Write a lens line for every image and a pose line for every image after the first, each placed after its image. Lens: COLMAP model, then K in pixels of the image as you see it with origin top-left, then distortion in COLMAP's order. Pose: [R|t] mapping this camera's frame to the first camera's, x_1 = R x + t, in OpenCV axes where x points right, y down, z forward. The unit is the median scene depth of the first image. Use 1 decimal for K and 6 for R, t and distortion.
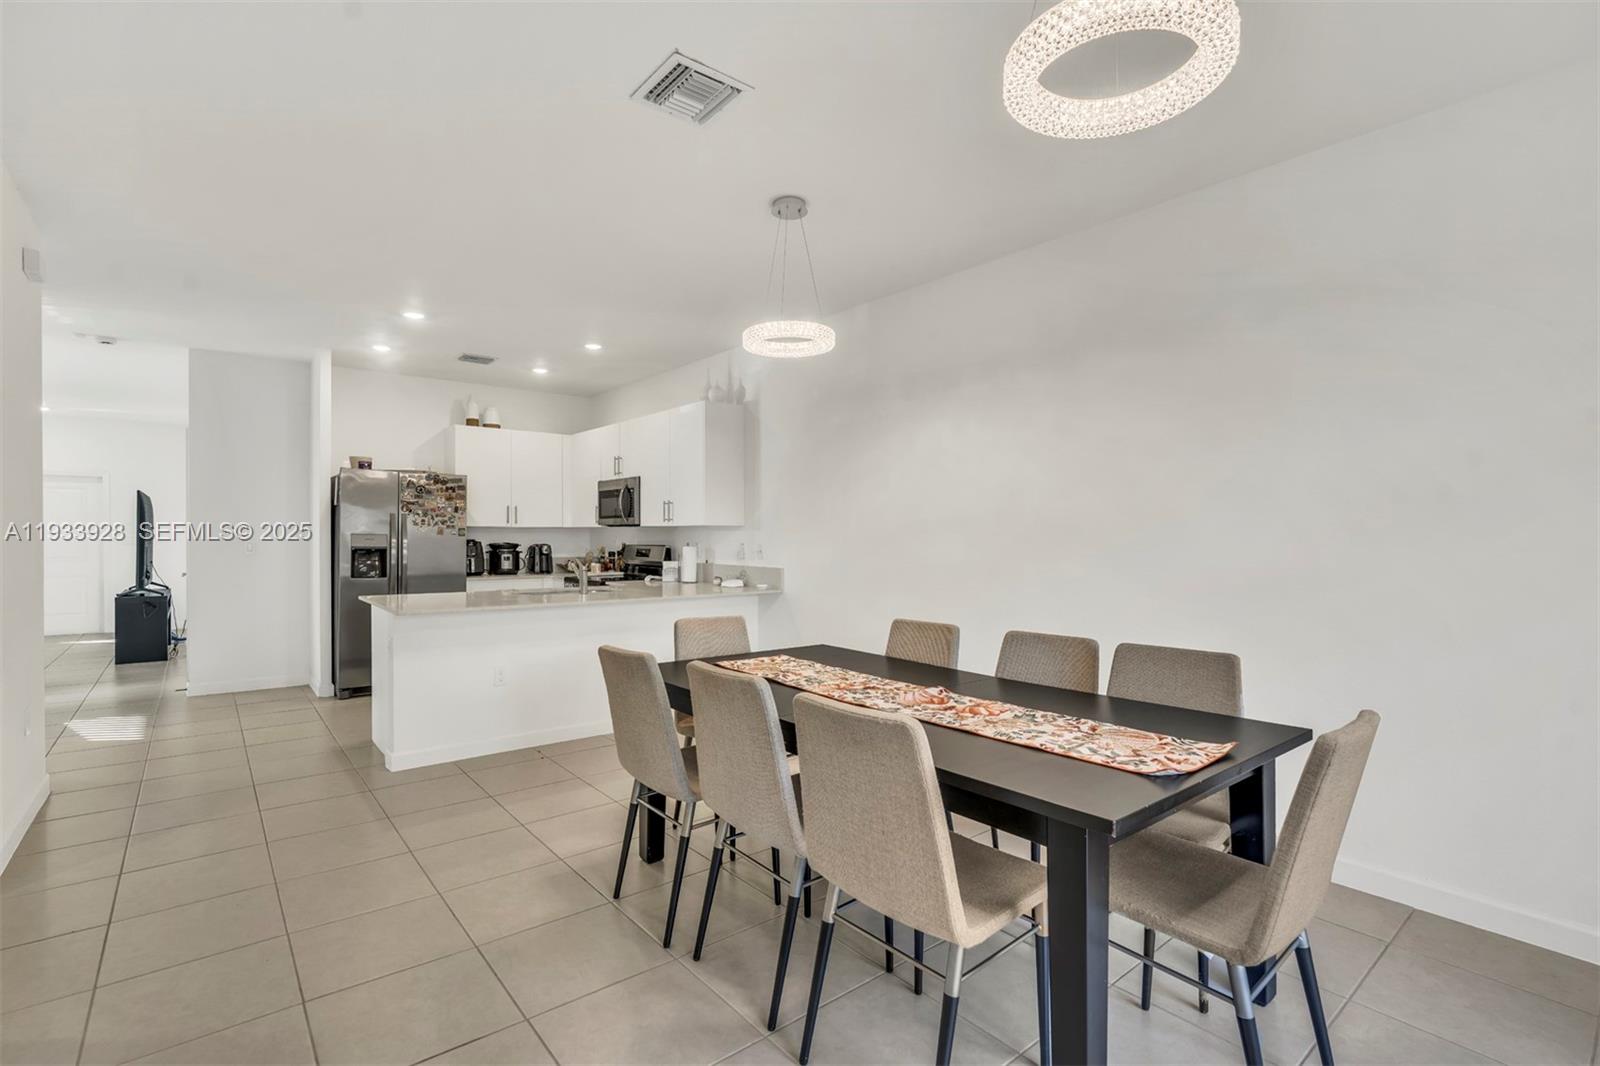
lens RADIAL K [[727.7, 0, 794.0], [0, 727.7, 534.8], [0, 0, 1]] dist [-0.002657, 0.000714]
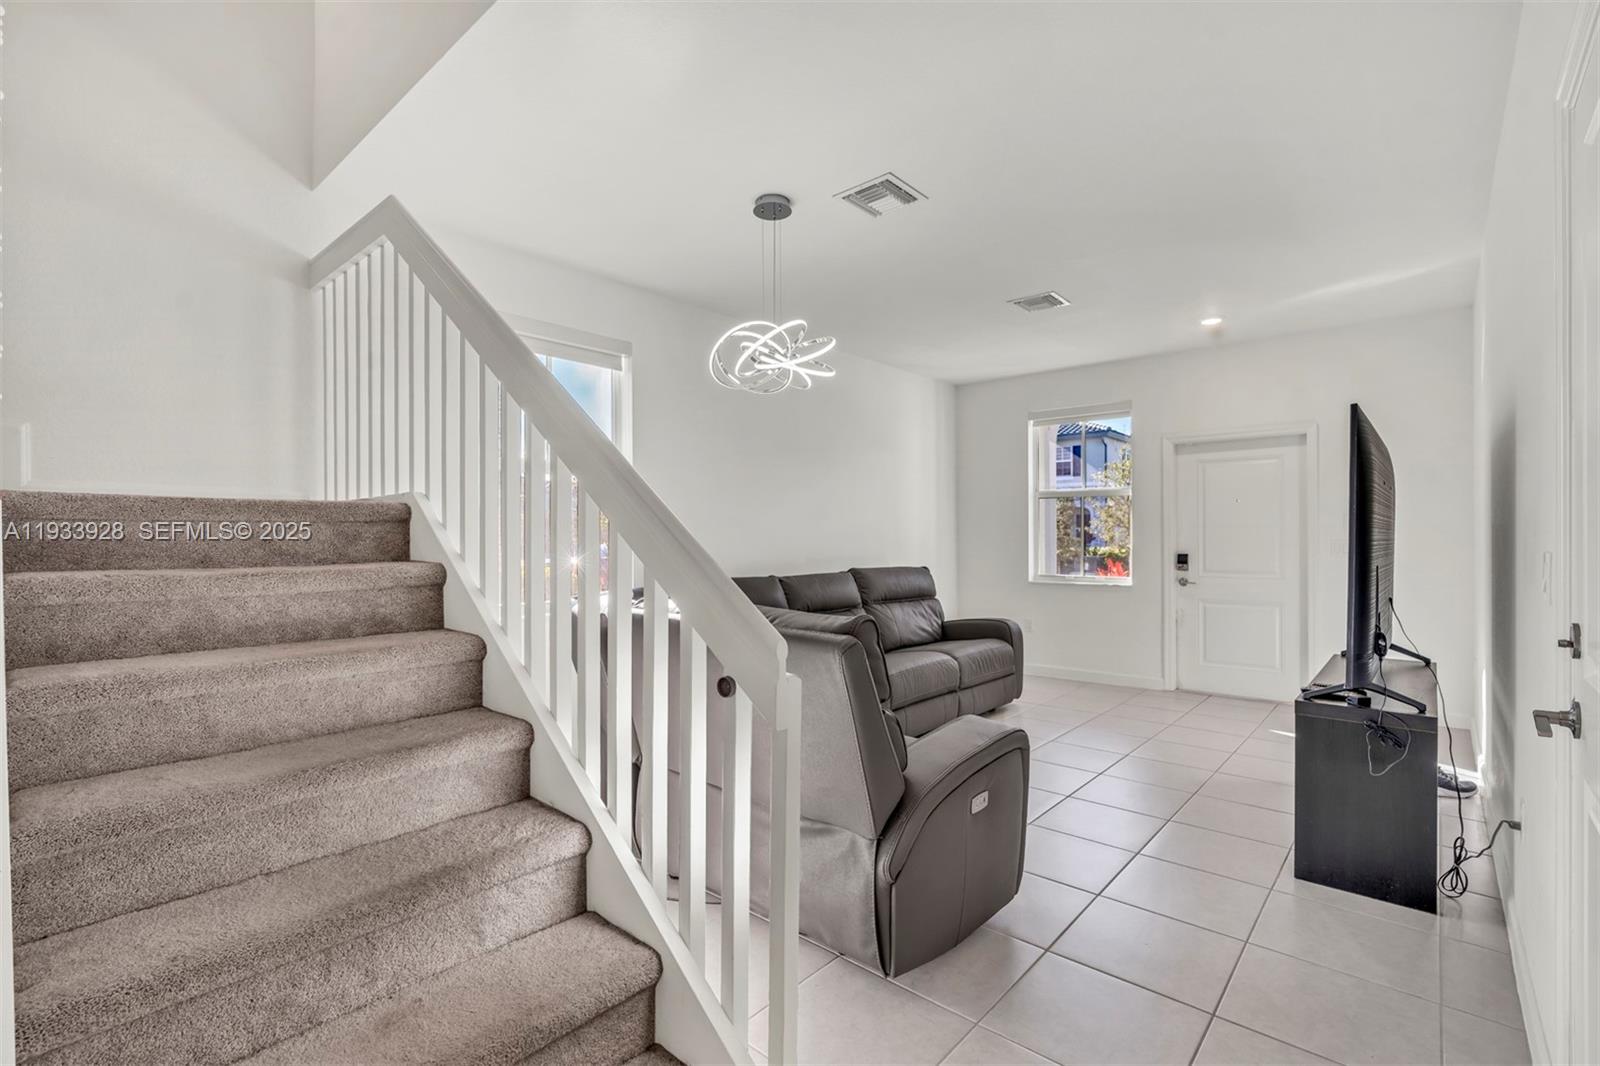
lens RADIAL K [[727.7, 0, 794.0], [0, 727.7, 534.8], [0, 0, 1]] dist [-0.002657, 0.000714]
pose [[0.154151, -0.006720, -0.988025, -0.691833], [0.007097, 0.999959, -0.005694, 0.002405], [0.988022, -0.006134, 0.154192, 0.788415]]
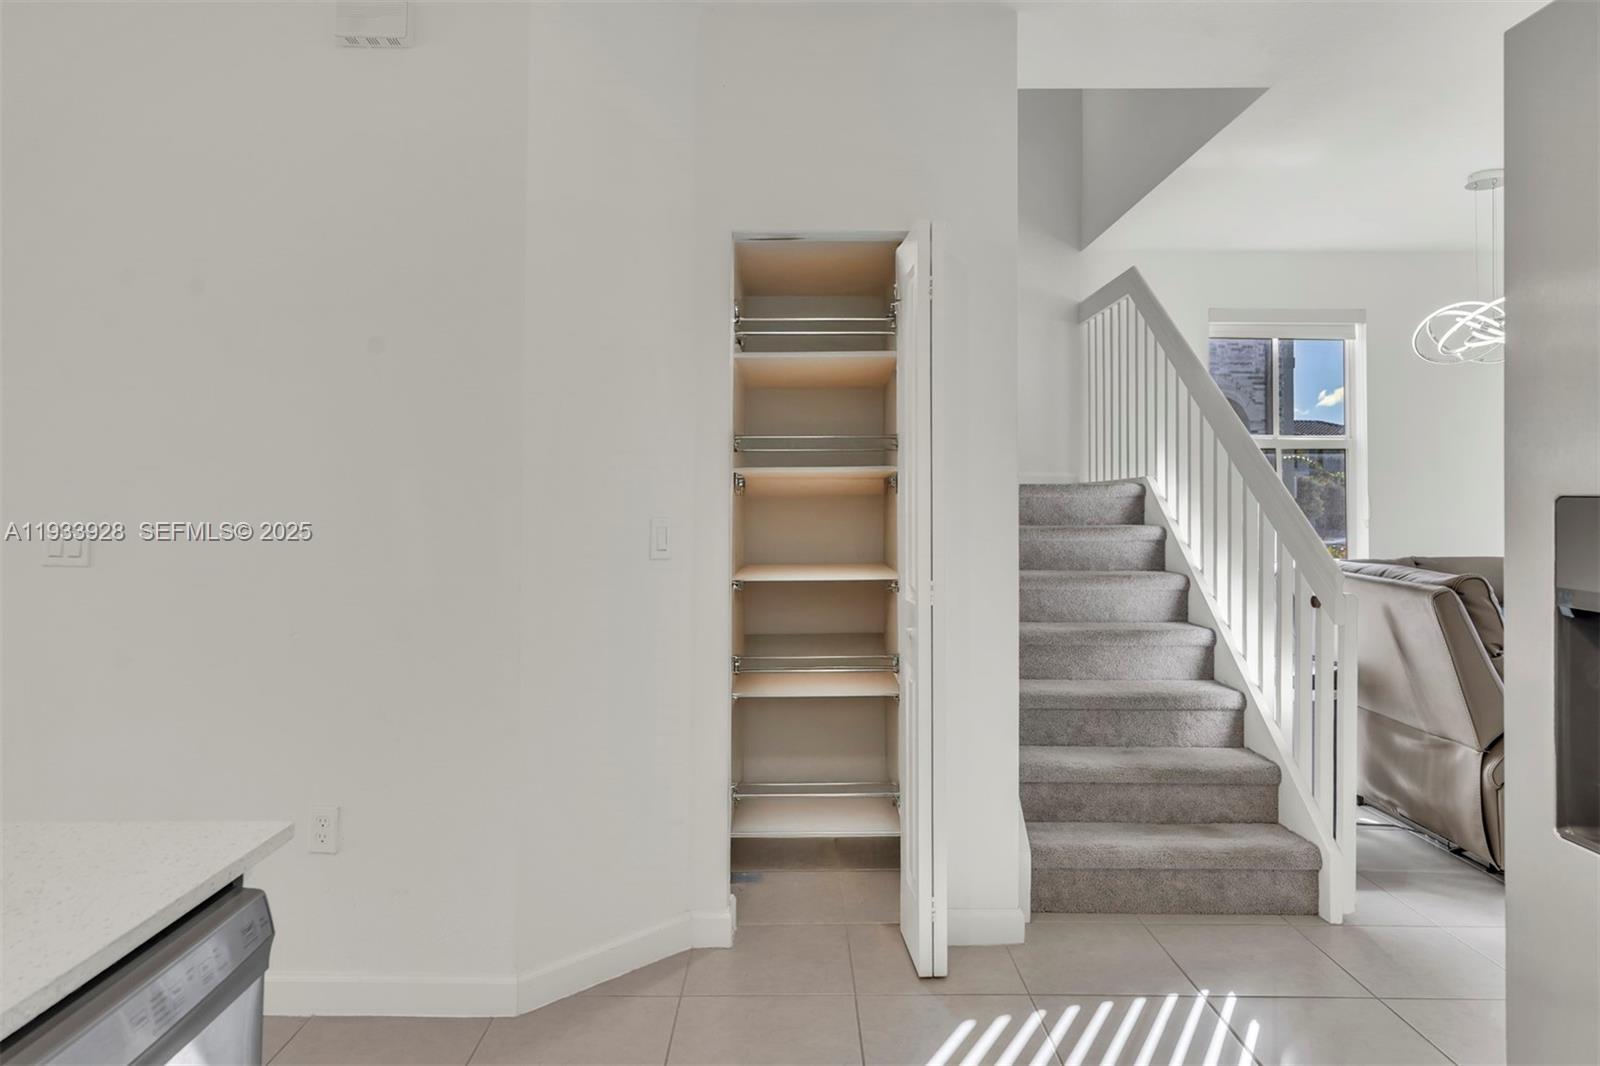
lens RADIAL K [[1008.4, 0, 771.8], [0, 1008.4, 486.9], [0, 0, 1]] dist [-0.009943, -0.002829]
pose [[-0.648774, -0.022418, -0.760651, -0.348708], [-0.008103, 0.999713, -0.022553, 0.003525], [0.760938, -0.008468, -0.648770, 0.923310]]
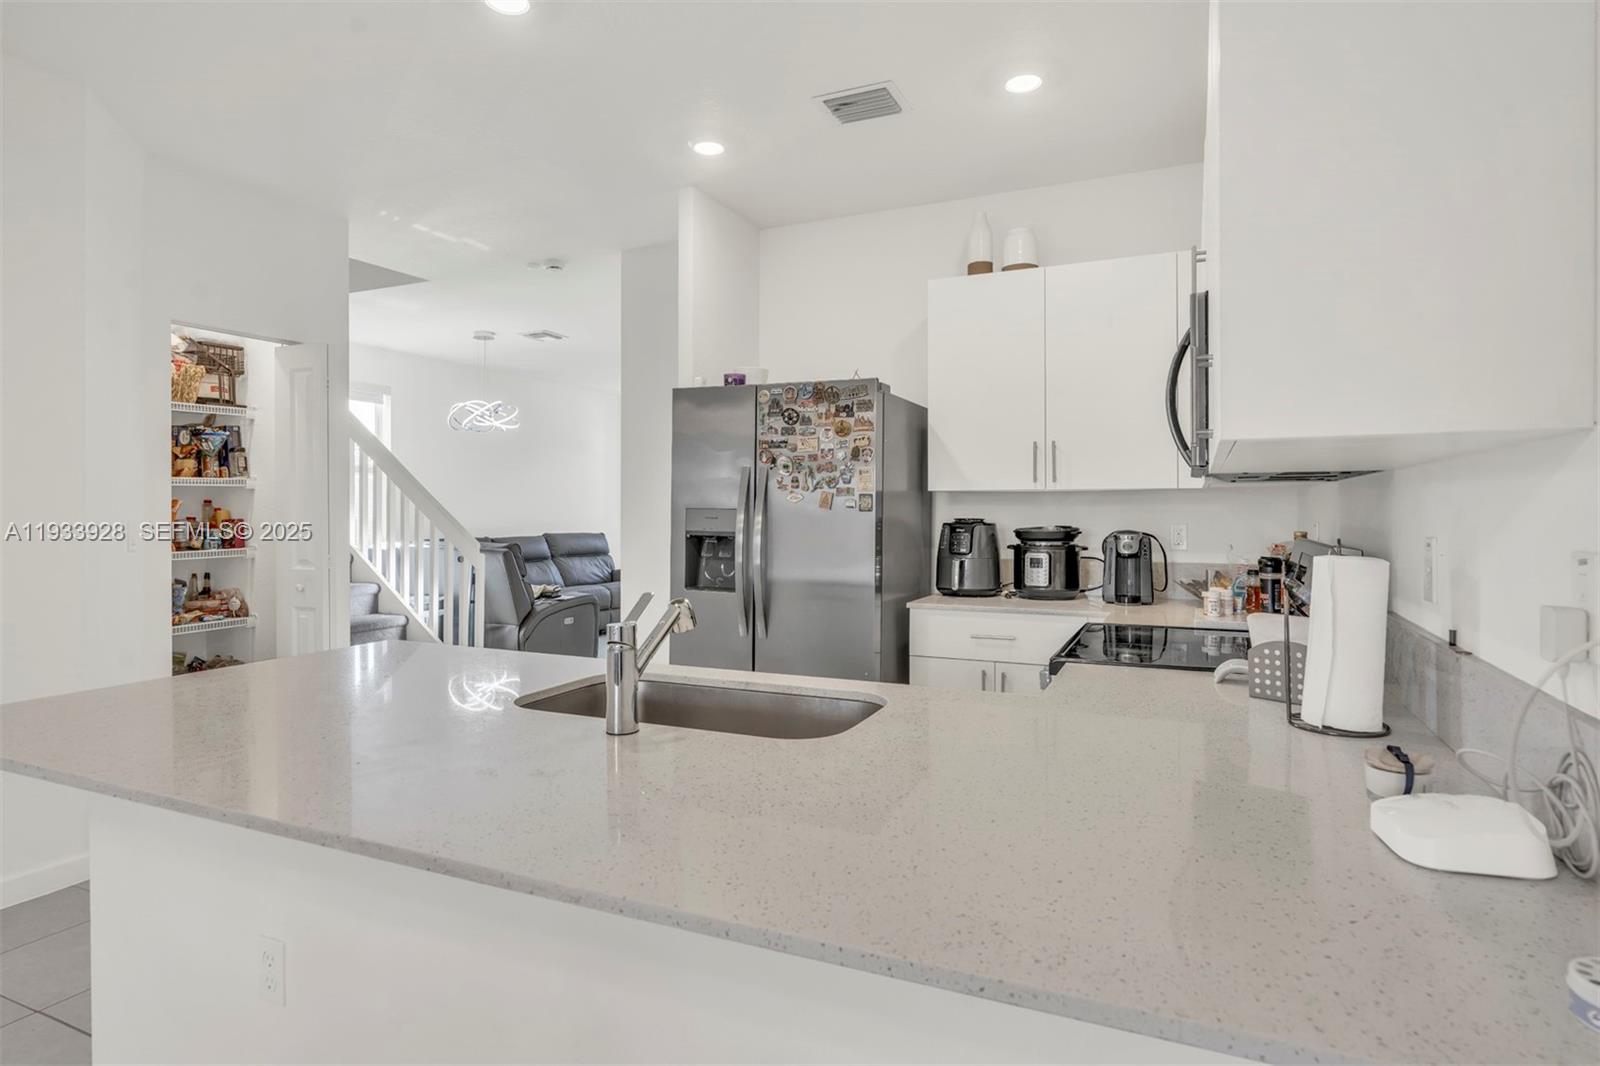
lens RADIAL K [[879.2, 0, 797.0], [0, 879.2, 513.7], [0, 0, 1]] dist [-0.000370, 0.000356]
pose [[0.428687, -0.000031, -0.903453, 0.020794], [0.003567, 0.999992, 0.001658, 0.002078], [0.903446, -0.003934, 0.428683, 0.729415]]
